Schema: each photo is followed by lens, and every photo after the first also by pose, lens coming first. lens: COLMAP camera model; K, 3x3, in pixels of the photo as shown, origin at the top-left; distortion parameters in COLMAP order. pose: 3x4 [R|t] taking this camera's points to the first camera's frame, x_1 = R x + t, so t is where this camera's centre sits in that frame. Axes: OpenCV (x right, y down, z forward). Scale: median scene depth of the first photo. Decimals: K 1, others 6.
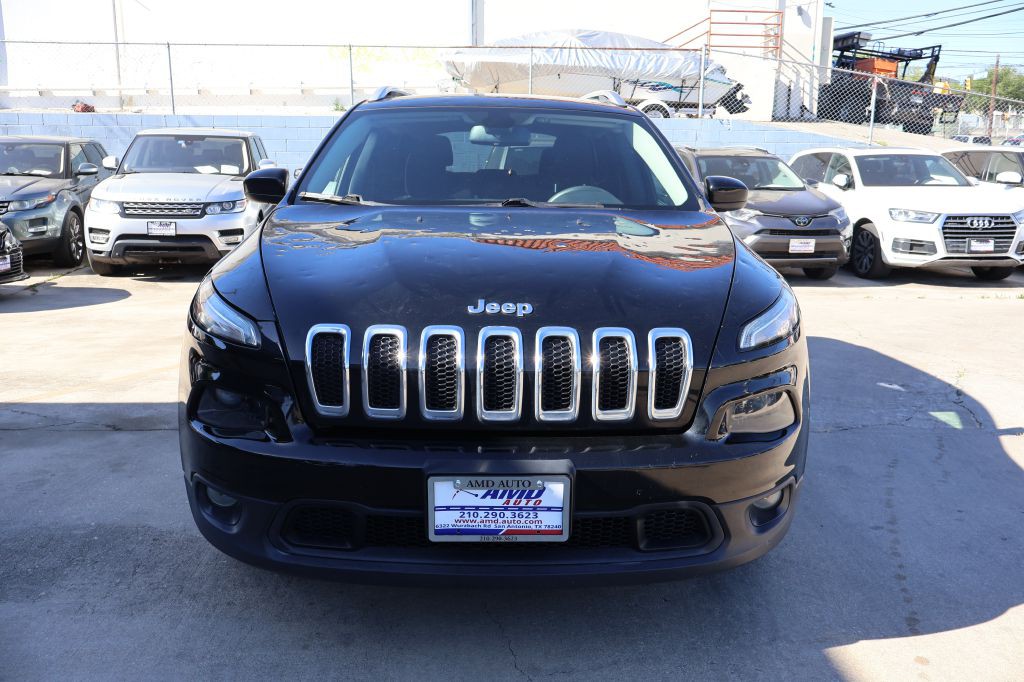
lens RADIAL K [[838.5, 0, 513.6], [0, 838.5, 342.2], [0, 0, 1]] dist [0.000168, -0.005735]
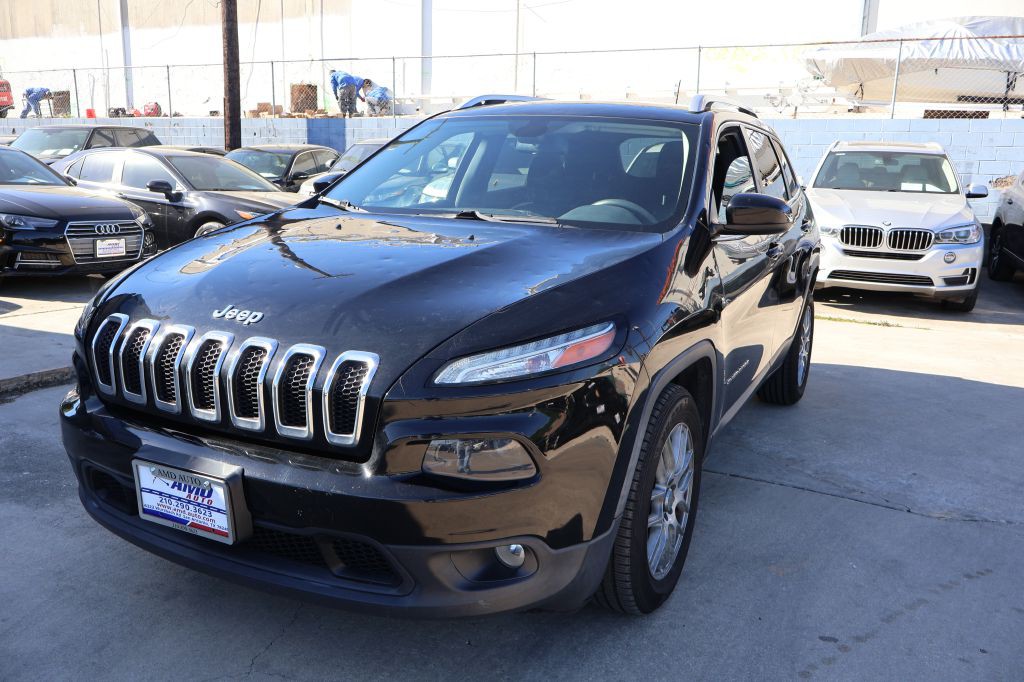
lens RADIAL K [[838.5, 0, 506.9], [0, 838.5, 359.4], [0, 0, 1]] dist [0.000168, -0.005735]
pose [[0.885013, 0.121108, -0.449539, 0.769764], [-0.113557, 0.992564, 0.043841, -0.069652], [0.451506, 0.012249, 0.892184, 0.224554]]
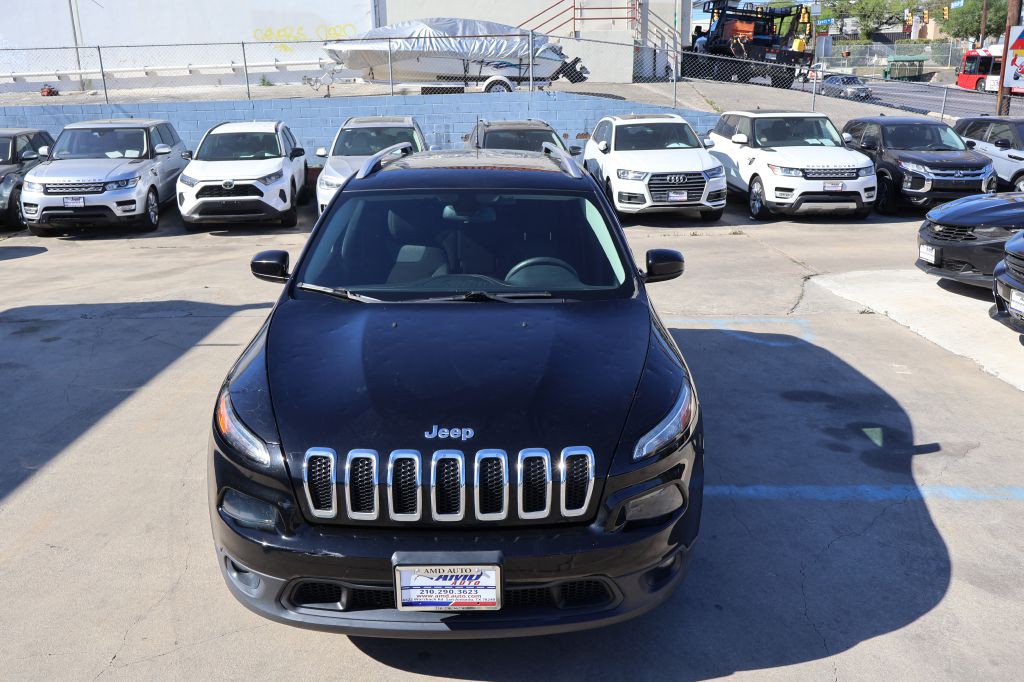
lens RADIAL K [[838.5, 0, 510.8], [0, 838.5, 347.9], [0, 0, 1]] dist [0.000168, -0.005735]
pose [[0.999803, -0.012307, -0.015590, 0.104378], [0.013509, 0.996741, 0.079526, -0.282069], [0.014560, -0.079721, 0.996711, -0.305564]]
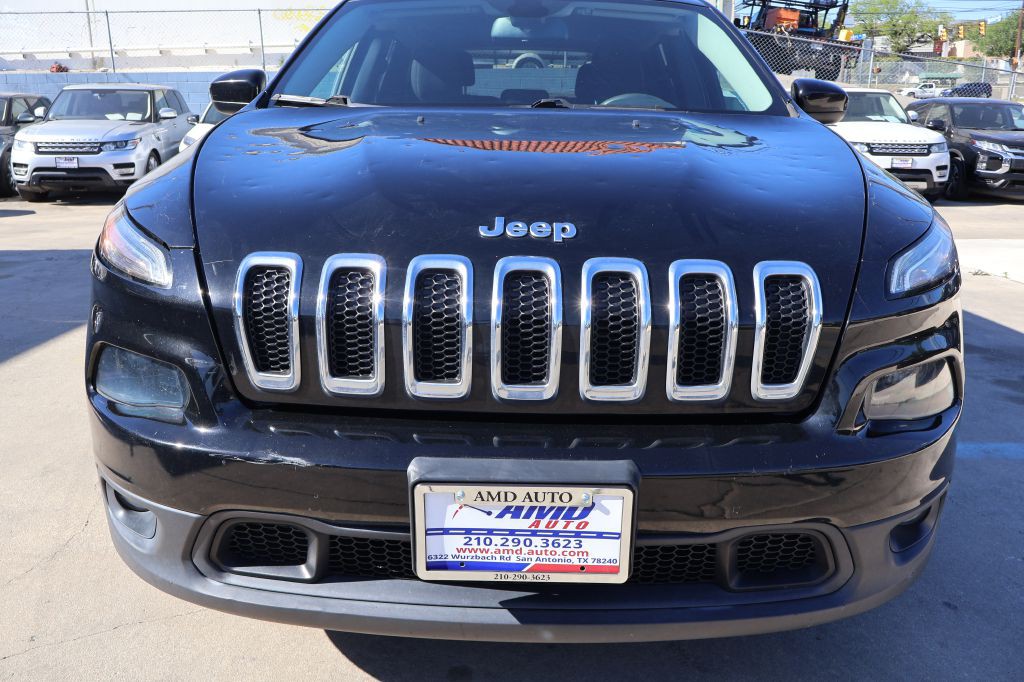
lens RADIAL K [[838.5, 0, 512.6], [0, 838.5, 351.2], [0, 0, 1]] dist [0.000168, -0.005735]
pose [[0.999389, 0.009698, -0.033569, -0.004921], [-0.007603, 0.998049, 0.061974, 0.014489], [0.034105, -0.061681, 0.997513, 0.337753]]
